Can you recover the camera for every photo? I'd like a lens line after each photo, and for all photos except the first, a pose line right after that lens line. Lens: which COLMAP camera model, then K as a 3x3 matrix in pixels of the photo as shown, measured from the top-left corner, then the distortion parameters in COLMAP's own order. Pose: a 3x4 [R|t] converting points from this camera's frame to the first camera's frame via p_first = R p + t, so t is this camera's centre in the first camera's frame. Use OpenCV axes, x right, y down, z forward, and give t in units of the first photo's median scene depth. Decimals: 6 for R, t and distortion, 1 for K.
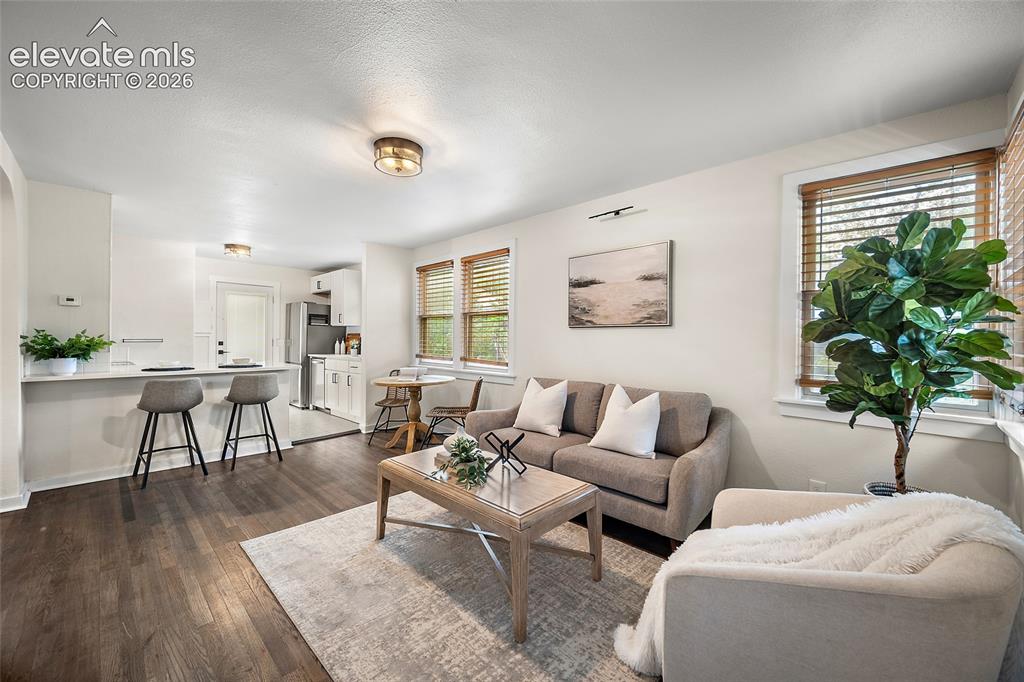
lens RADIAL K [[397.3, 0, 512.0], [0, 397.3, 341.0], [0, 0, 1]] dist [-0.000610, -0.000083]
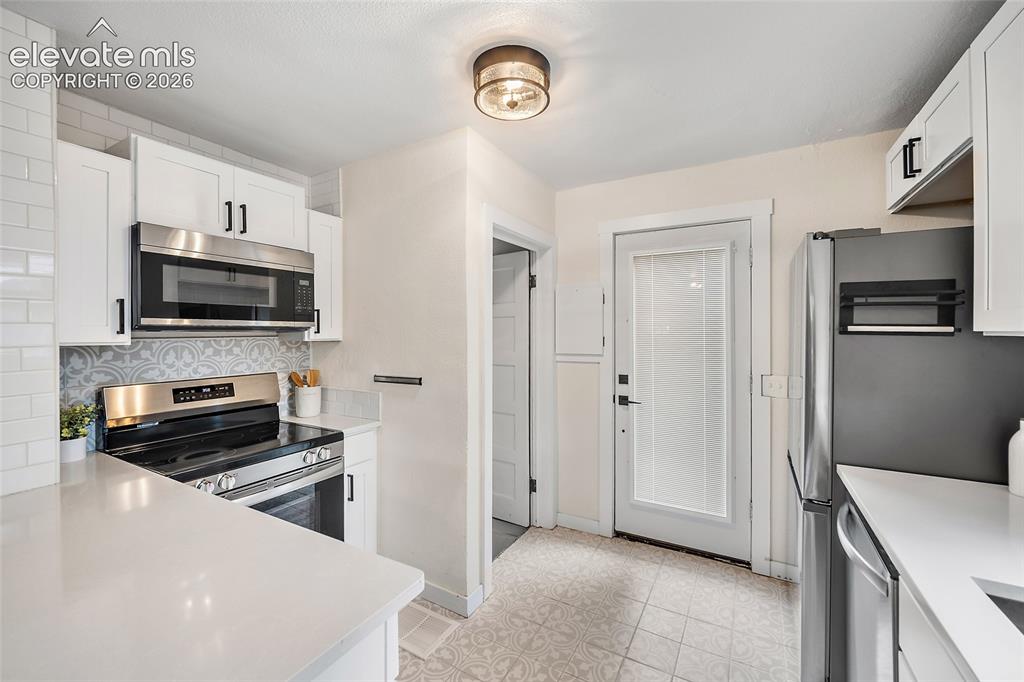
lens RADIAL K [[397.3, 0, 512.0], [0, 397.3, 341.0], [0, 0, 1]] dist [-0.000610, -0.000083]
pose [[0.261003, -0.000949, -0.965337, -0.340624], [0.000015, 1.000000, -0.000979, -0.035581], [0.965338, 0.000241, 0.261003, 0.758452]]
